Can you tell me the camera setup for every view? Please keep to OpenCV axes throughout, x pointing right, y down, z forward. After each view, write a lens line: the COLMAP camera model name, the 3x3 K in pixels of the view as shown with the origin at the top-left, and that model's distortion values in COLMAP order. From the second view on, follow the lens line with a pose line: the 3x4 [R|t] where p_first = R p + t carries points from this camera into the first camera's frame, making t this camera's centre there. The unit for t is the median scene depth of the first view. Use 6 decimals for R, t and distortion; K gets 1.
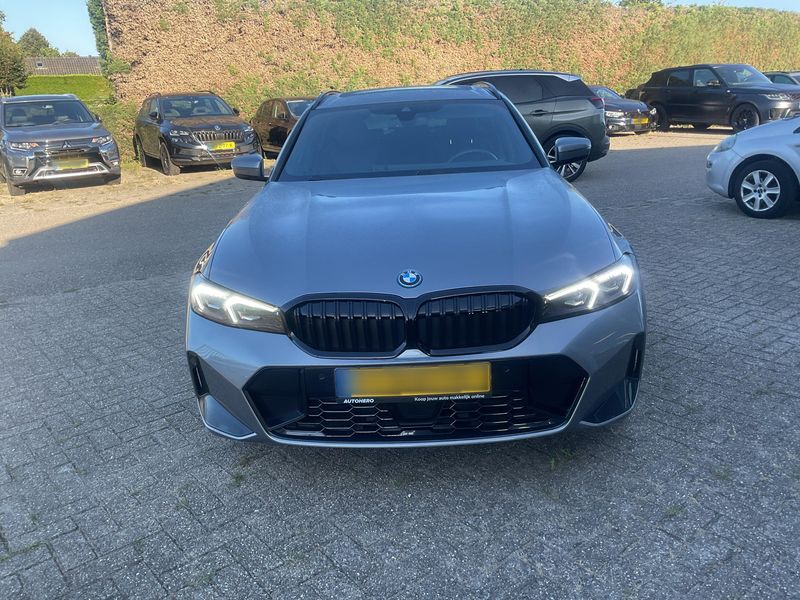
lens RADIAL K [[655.9, 0, 398.6], [0, 655.9, 299.5], [0, 0, 1]] dist [0.038976, -0.080426]
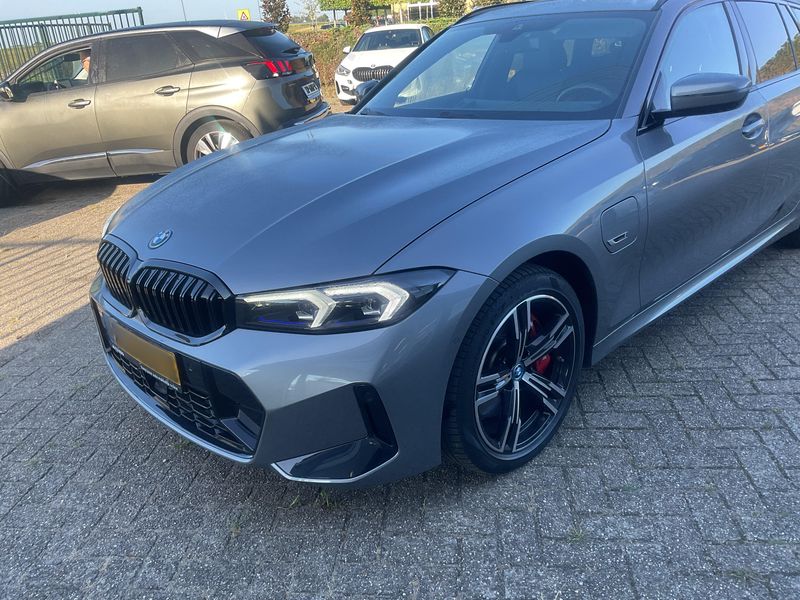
lens RADIAL K [[655.9, 0, 398.7], [0, 655.9, 295.3], [0, 0, 1]] dist [0.038976, -0.080426]
pose [[0.709514, 0.254678, -0.657061, 0.130010], [-0.169267, 0.966704, 0.191916, -0.028140], [0.684060, -0.024949, 0.728999, 0.082918]]
